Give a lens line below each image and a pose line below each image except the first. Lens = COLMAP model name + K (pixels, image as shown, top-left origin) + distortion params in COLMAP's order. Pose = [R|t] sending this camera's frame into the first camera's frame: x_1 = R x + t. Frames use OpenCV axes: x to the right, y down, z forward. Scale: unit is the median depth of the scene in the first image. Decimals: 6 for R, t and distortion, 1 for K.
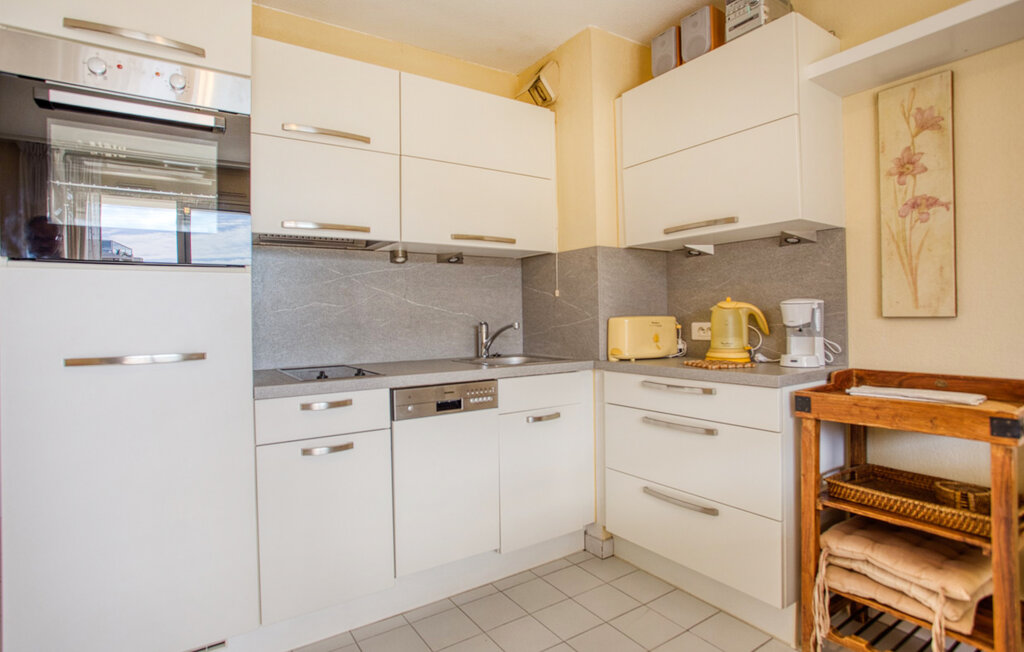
lens RADIAL K [[511.0, 0, 483.4], [0, 511.0, 302.5], [0, 0, 1]] dist [-0.034386, 0.001188]
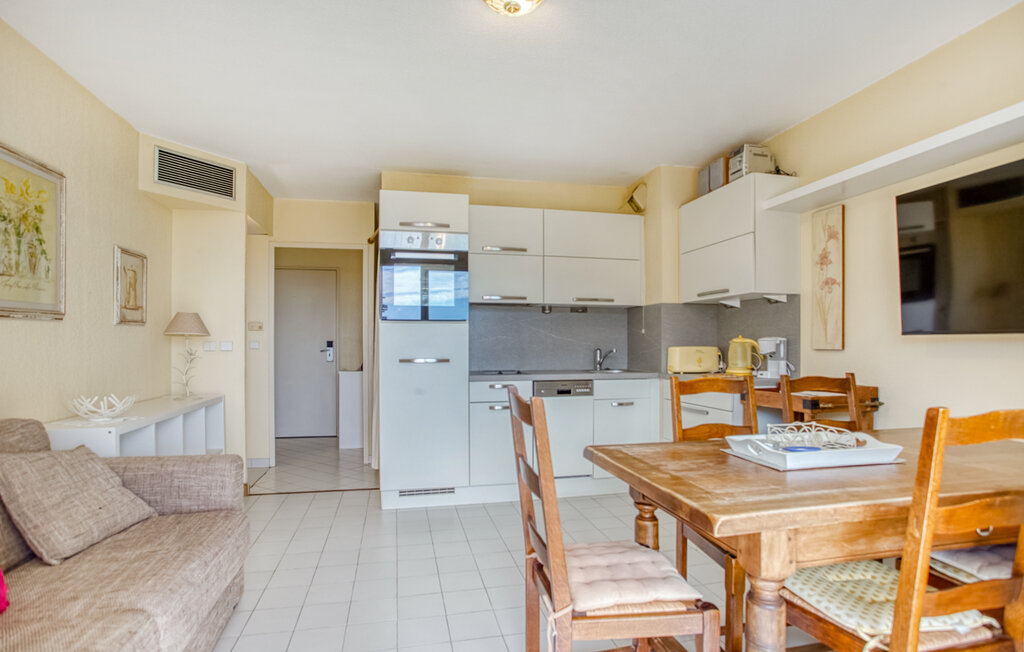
lens RADIAL K [[511.0, 0, 510.4], [0, 511.0, 330.0], [0, 0, 1]] dist [-0.034386, 0.001188]
pose [[0.941282, 0.005866, -0.337572, 0.337863], [-0.005591, 0.999983, 0.001786, -0.025967], [0.337576, 0.000207, 0.941298, -0.749287]]
